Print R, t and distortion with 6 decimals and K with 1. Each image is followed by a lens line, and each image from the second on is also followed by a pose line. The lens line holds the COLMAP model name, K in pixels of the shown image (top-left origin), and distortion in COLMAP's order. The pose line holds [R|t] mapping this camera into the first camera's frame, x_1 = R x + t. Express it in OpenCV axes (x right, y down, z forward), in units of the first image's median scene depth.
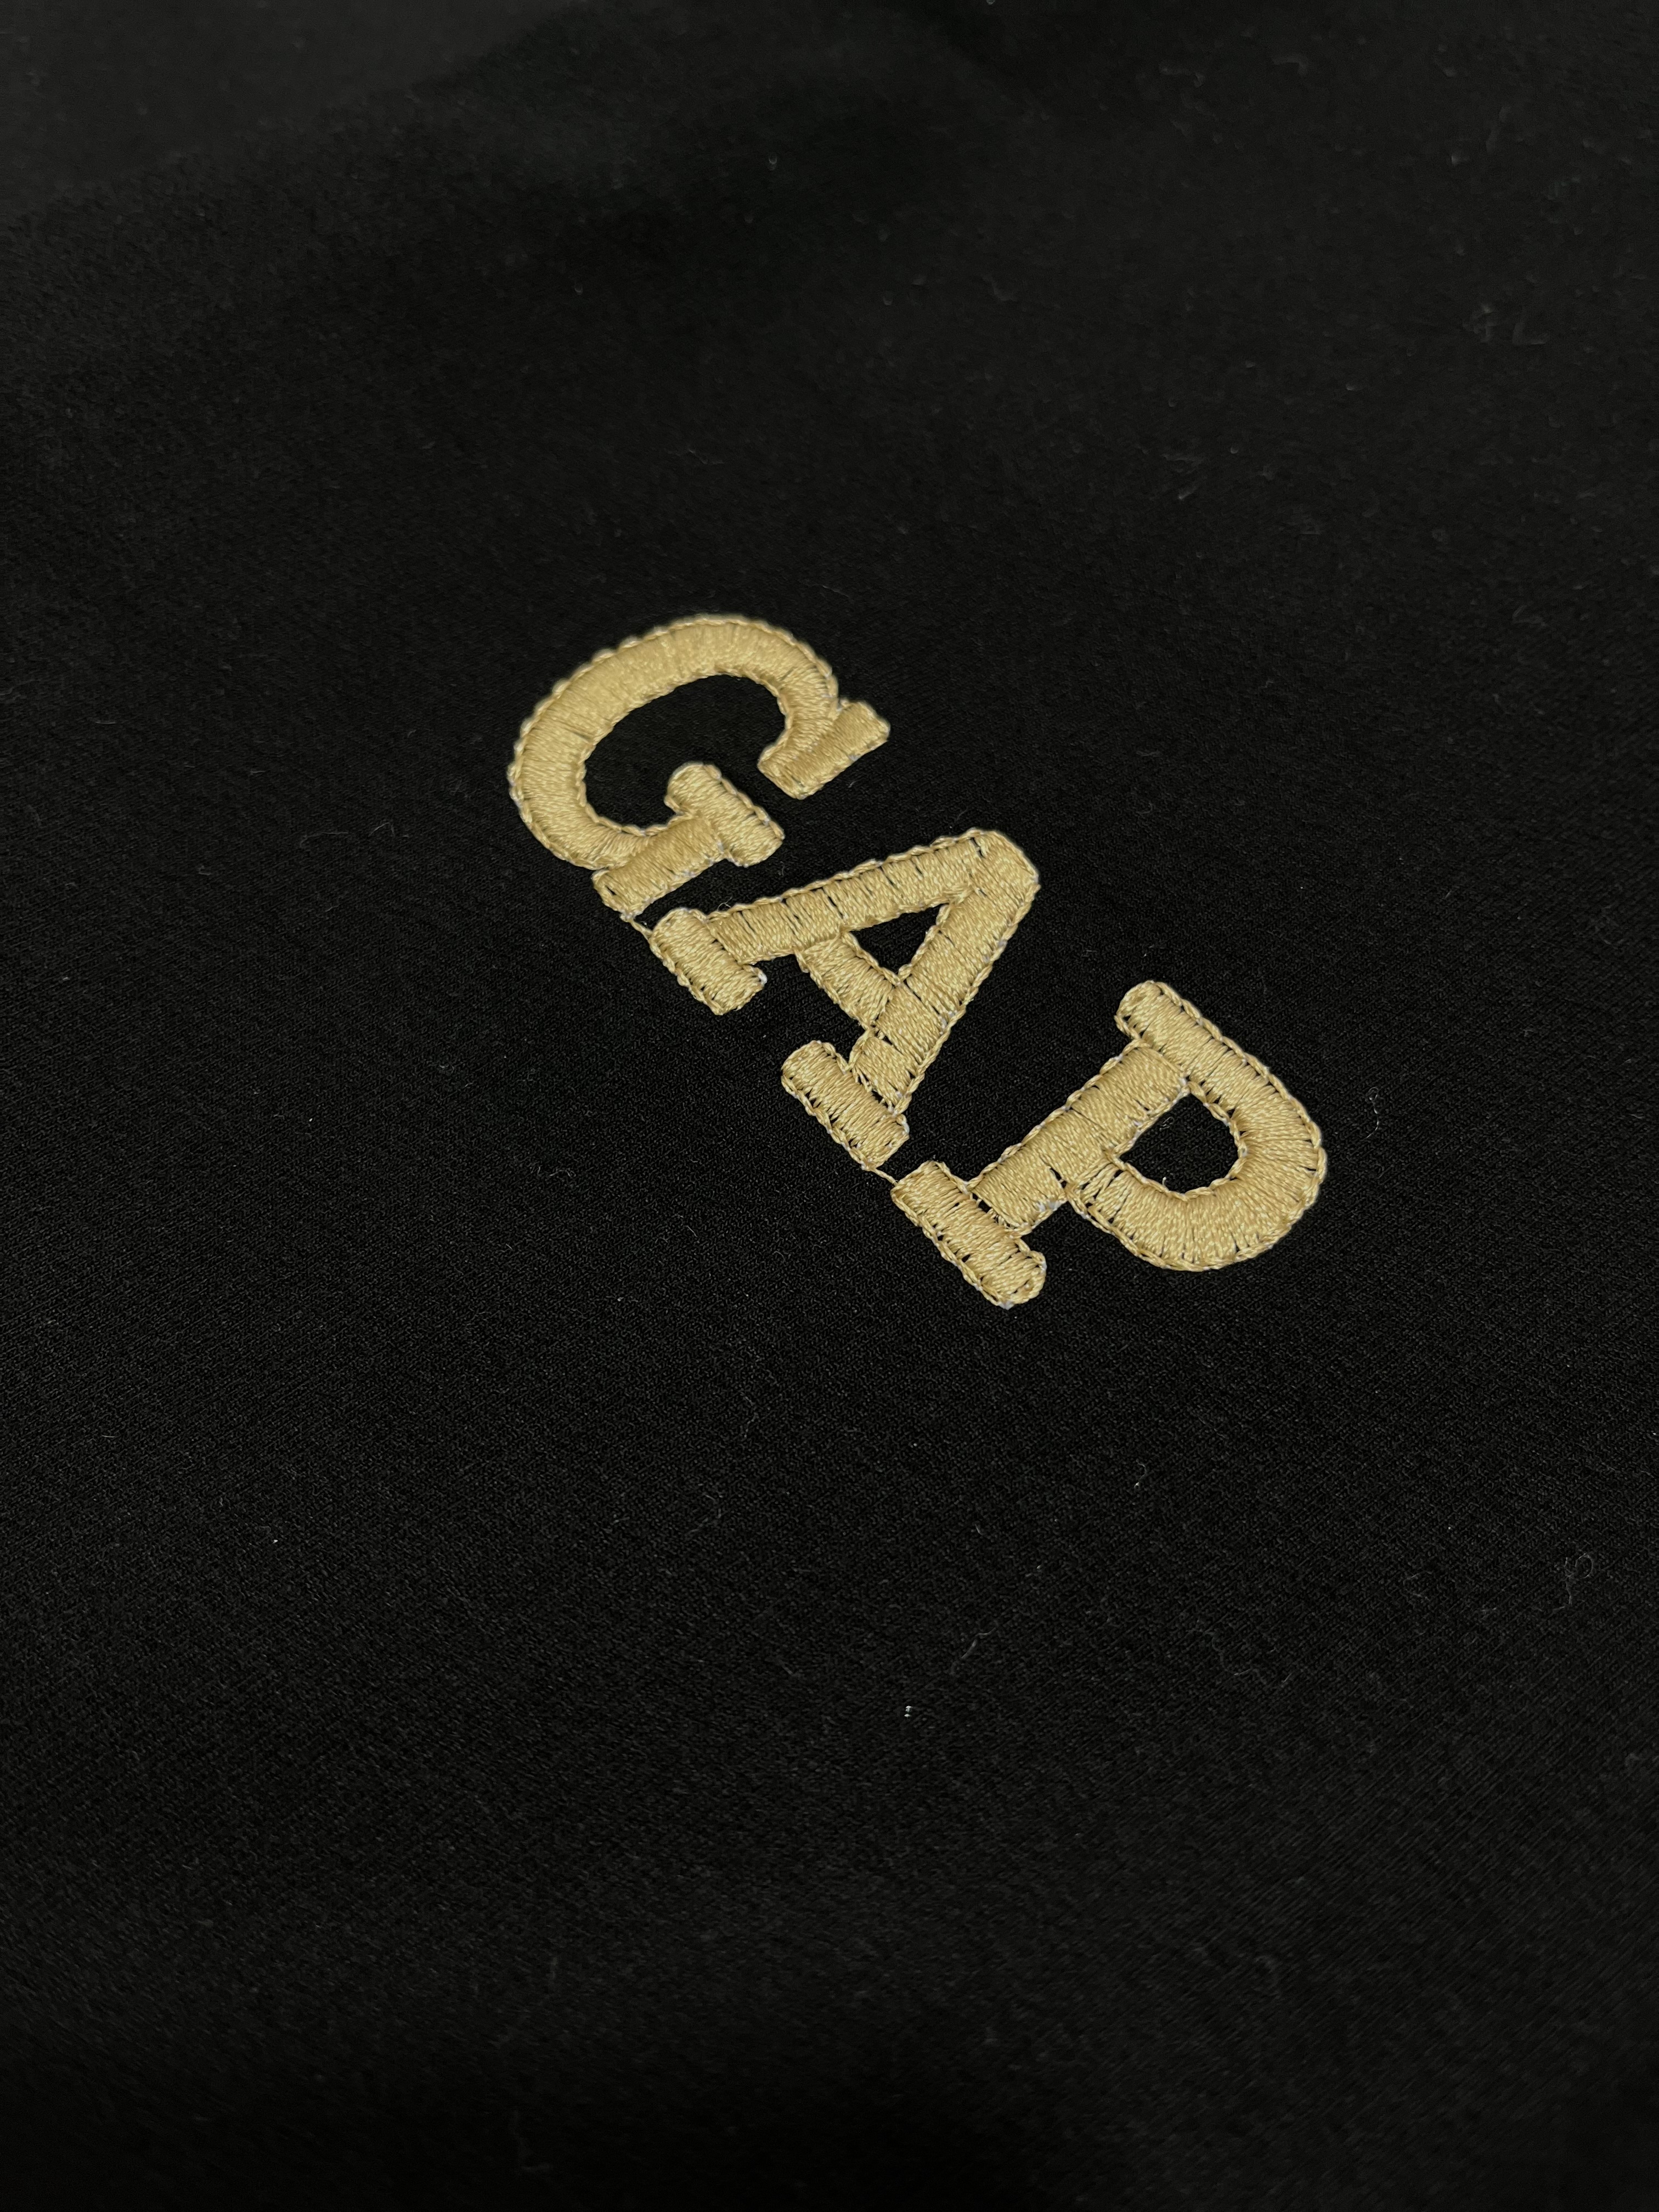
lens RADIAL K [[1674.8, 0, 812.3], [0, 1674.8, 1110.5], [0, 0, 1]] dist [0.012536, -0.032561]
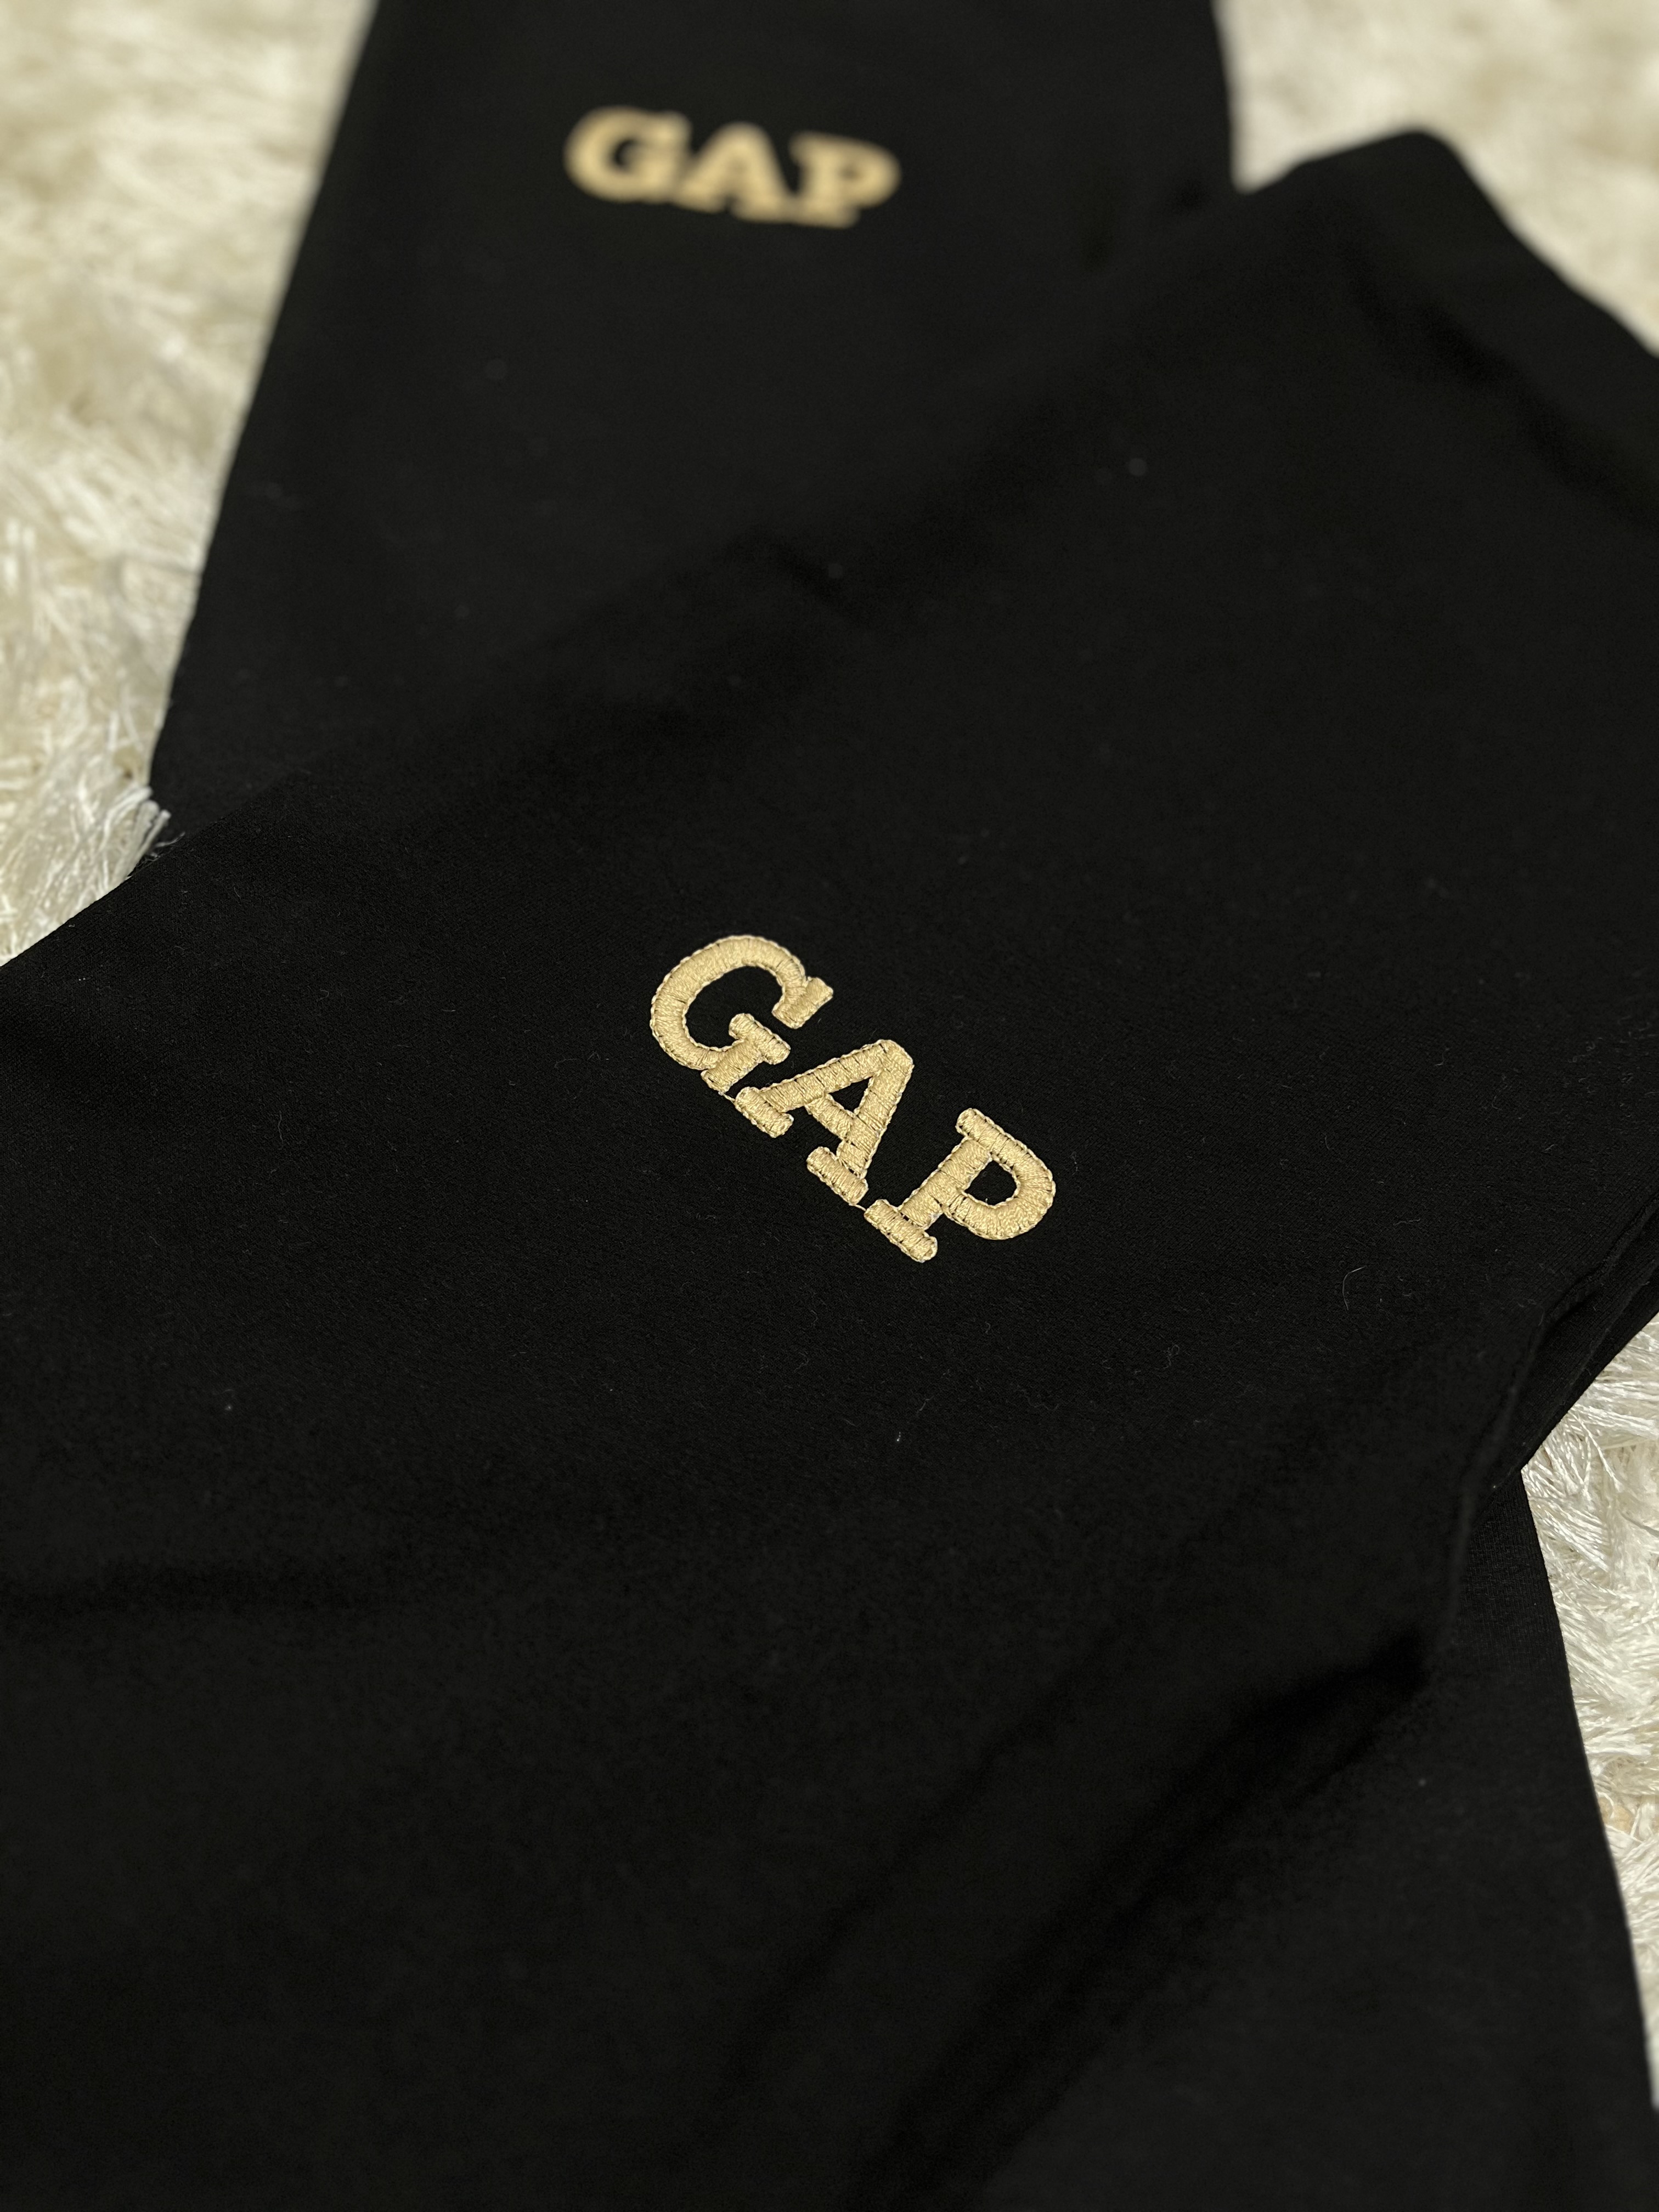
lens RADIAL K [[1674.8, 0, 832.6], [0, 1674.8, 1102.4], [0, 0, 1]] dist [0.012536, -0.032561]
pose [[0.984400, -0.061306, 0.164921, -0.319865], [0.070282, 0.996315, -0.049152, 0.007359], [-0.161300, 0.059976, 0.985081, -1.066403]]
